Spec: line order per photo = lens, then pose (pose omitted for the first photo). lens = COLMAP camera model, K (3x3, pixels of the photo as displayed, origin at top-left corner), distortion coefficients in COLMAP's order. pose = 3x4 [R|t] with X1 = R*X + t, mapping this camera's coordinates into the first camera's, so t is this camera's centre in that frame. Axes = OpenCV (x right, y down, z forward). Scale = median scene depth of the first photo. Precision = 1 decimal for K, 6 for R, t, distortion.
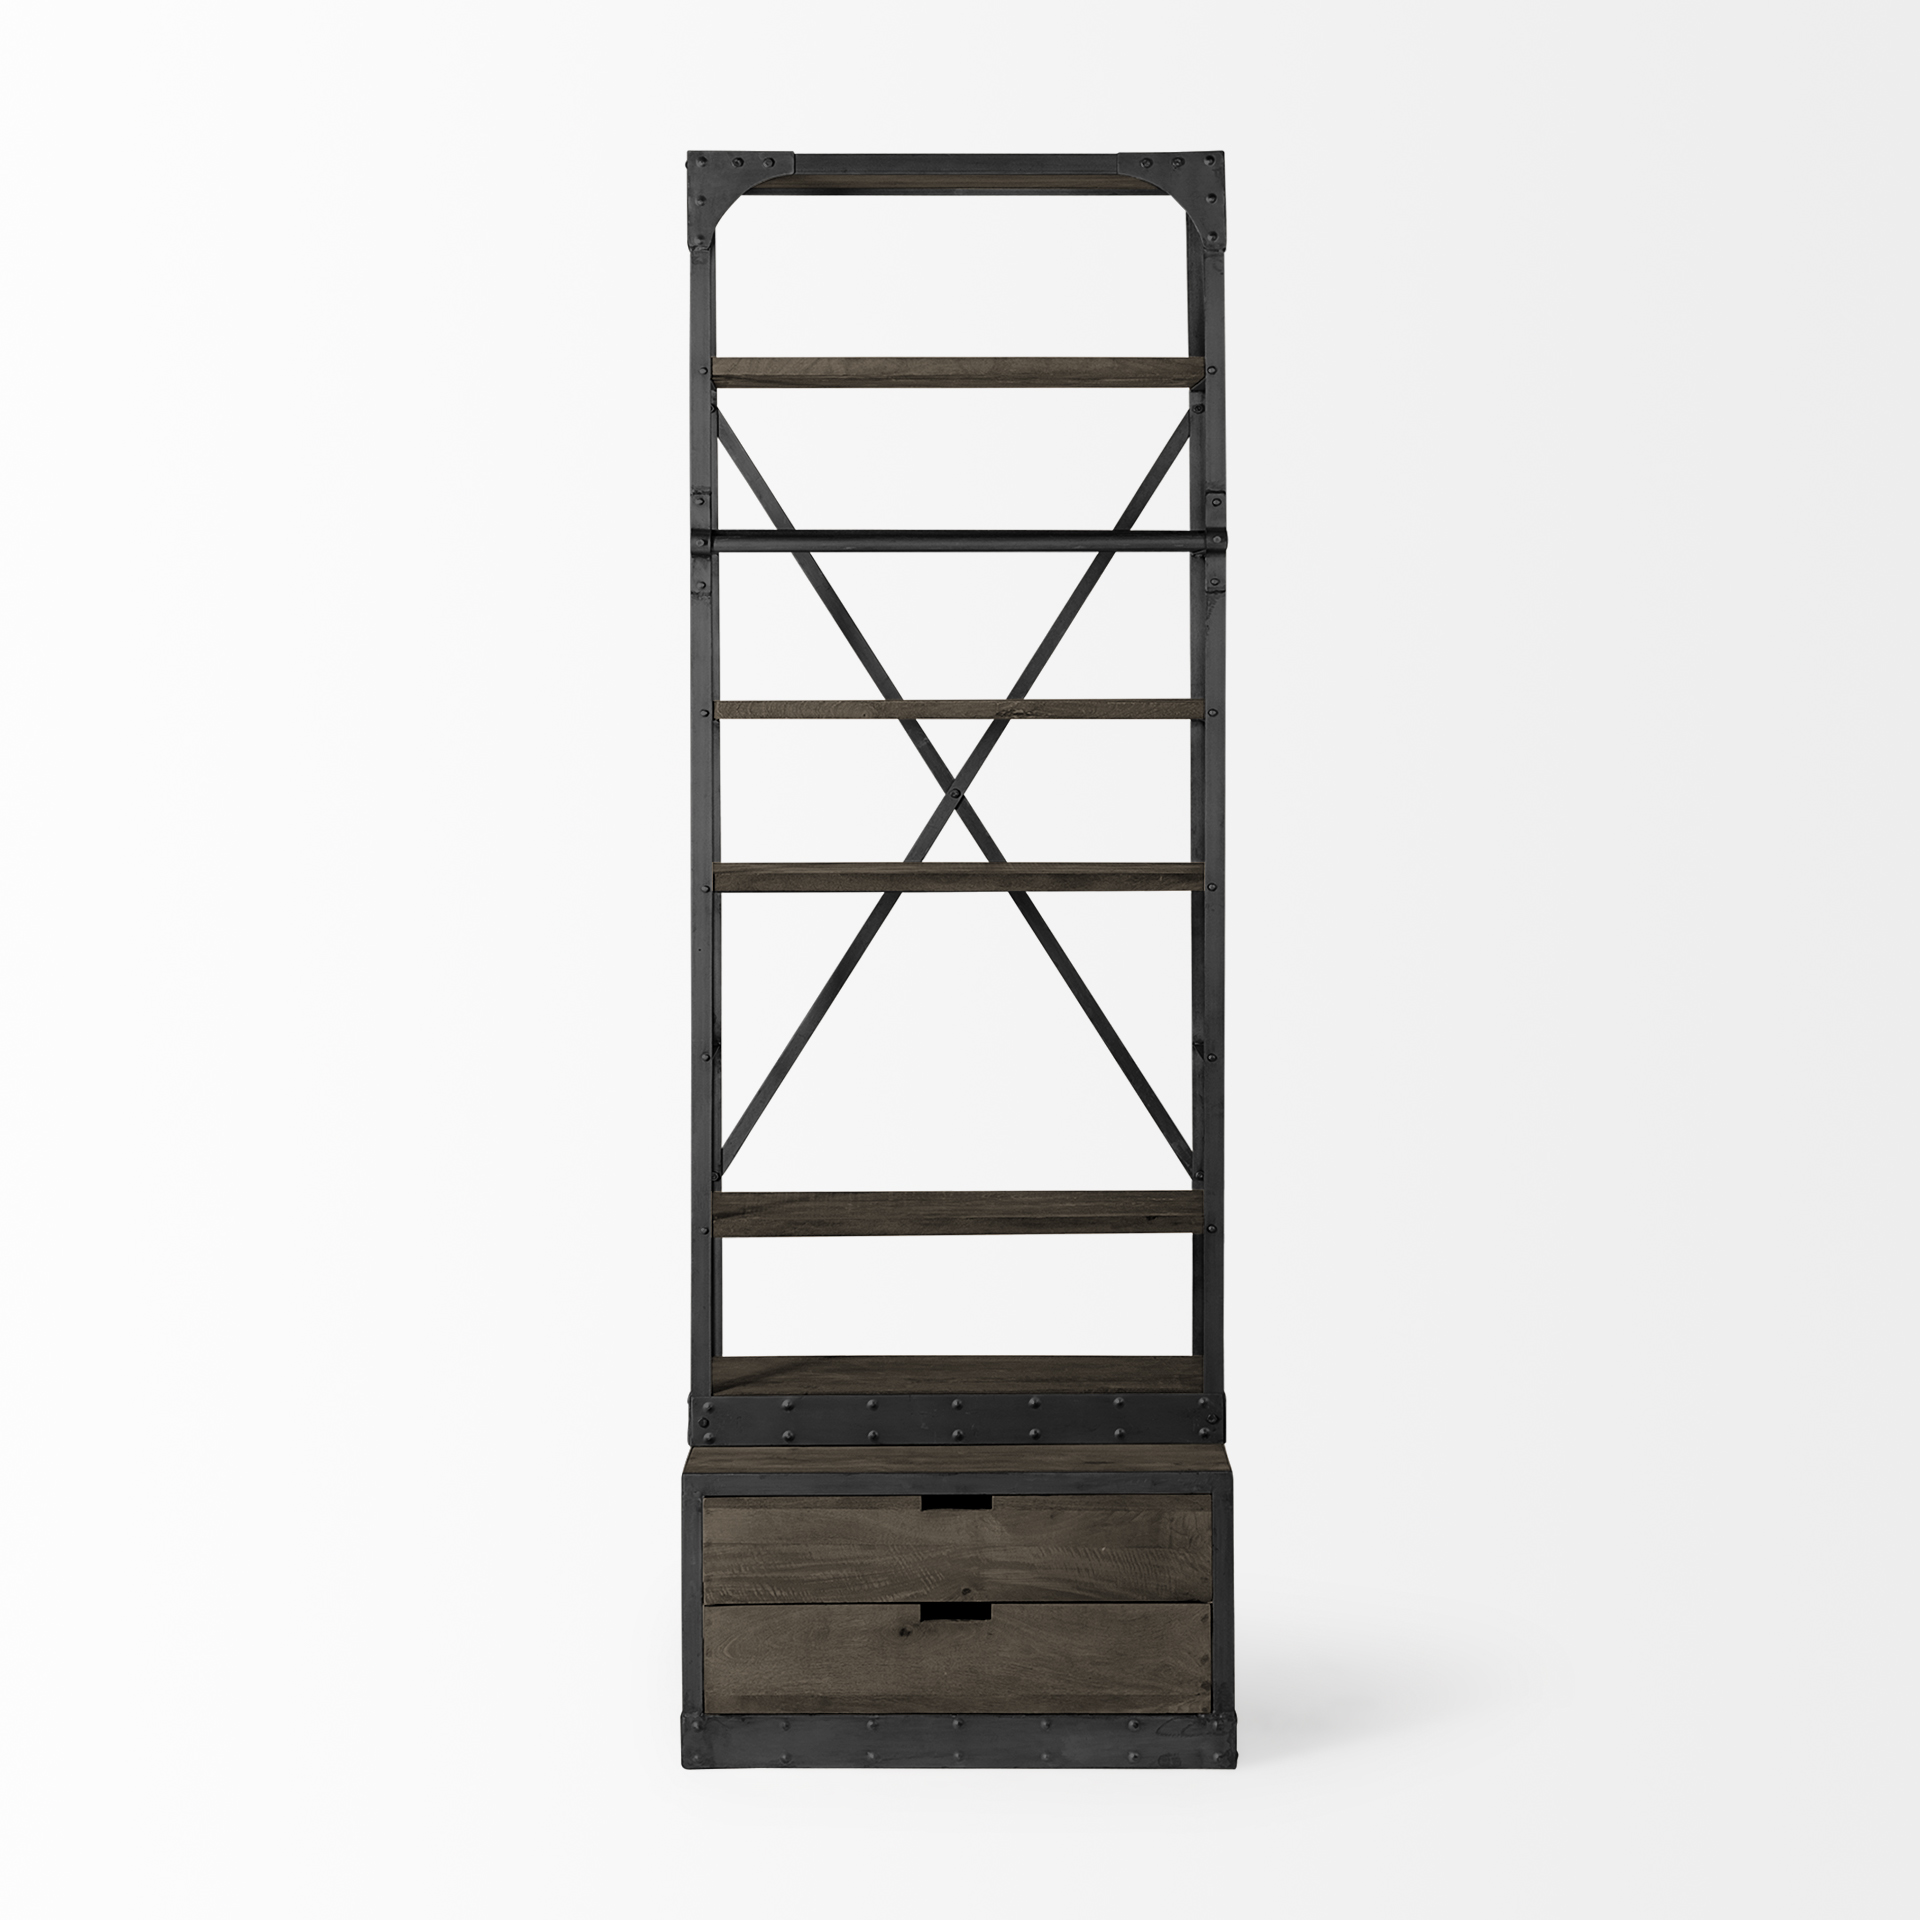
lens RADIAL K [[4286.4, 0, 1149.6], [0, 4286.4, 805.5], [0, 0, 1]] dist [0.046634, 0.000000]
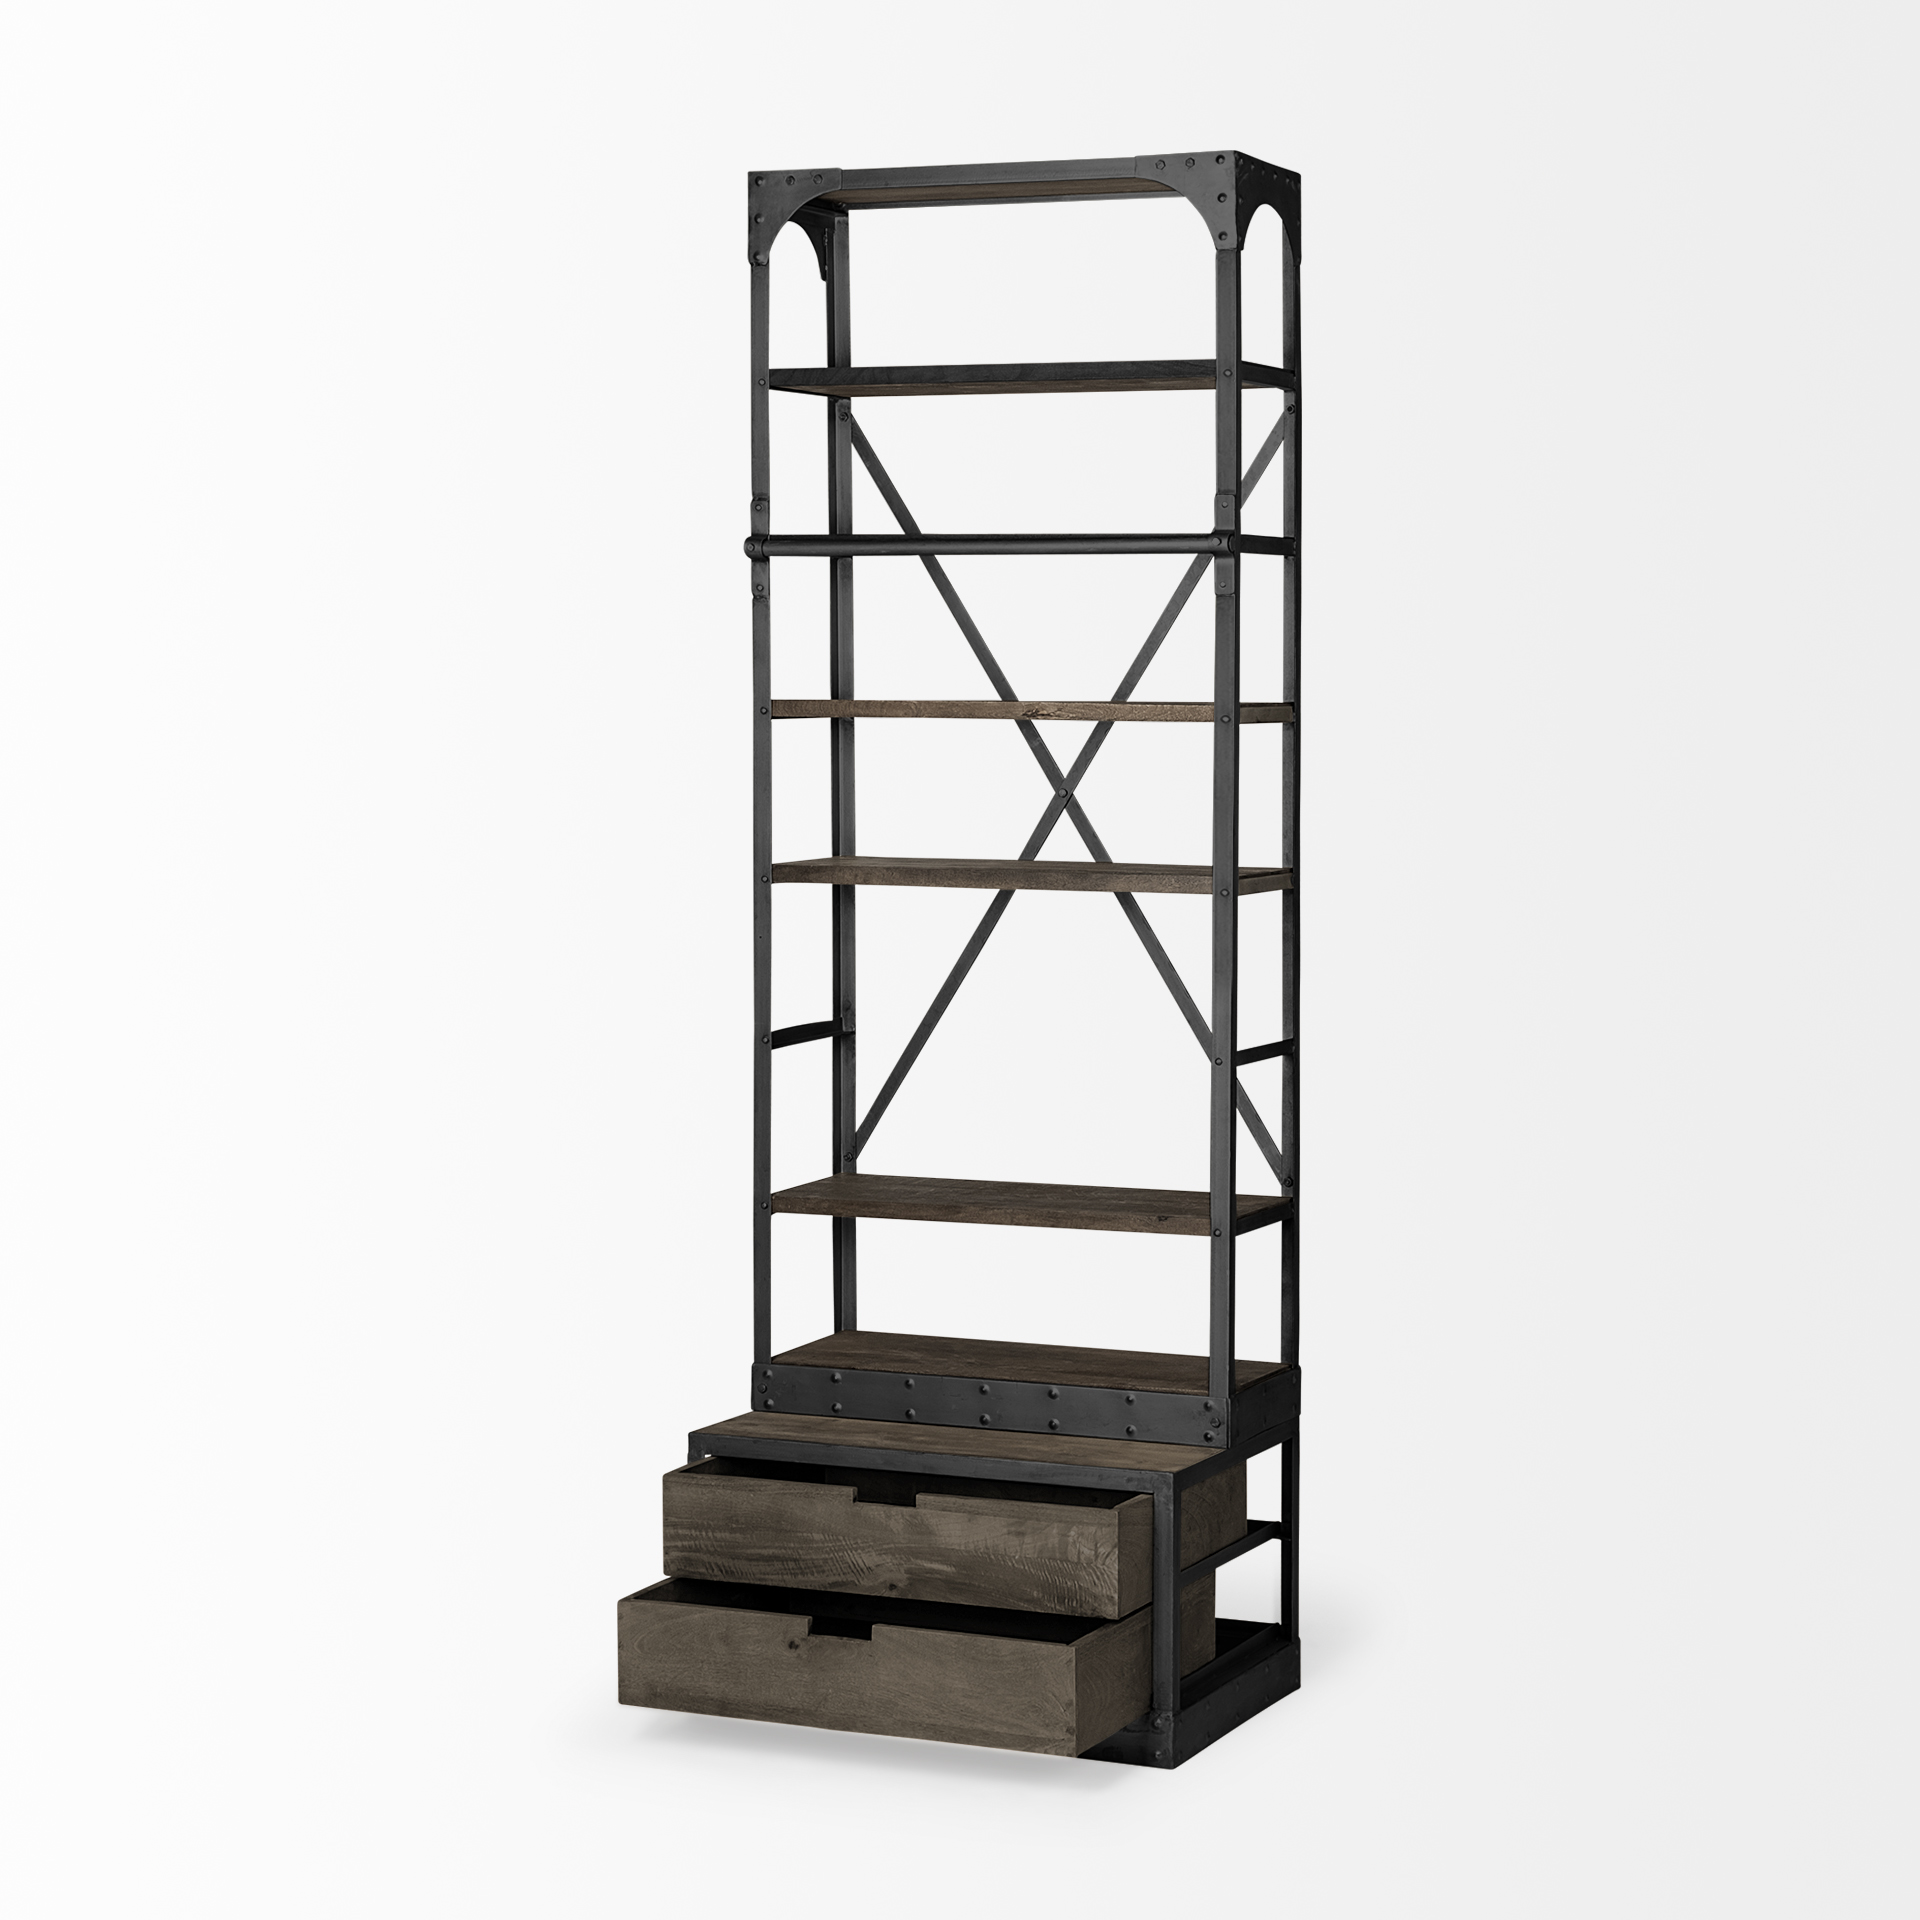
lens RADIAL K [[4286.4, 0, 922.3], [0, 4286.4, 872.5], [0, 0, 1]] dist [0.046634, 0.000000]
pose [[0.920470, 0.024609, -0.390038, 0.320884], [-0.018465, 0.999639, 0.019496, -0.003176], [0.390377, -0.010744, 0.920592, 0.051539]]
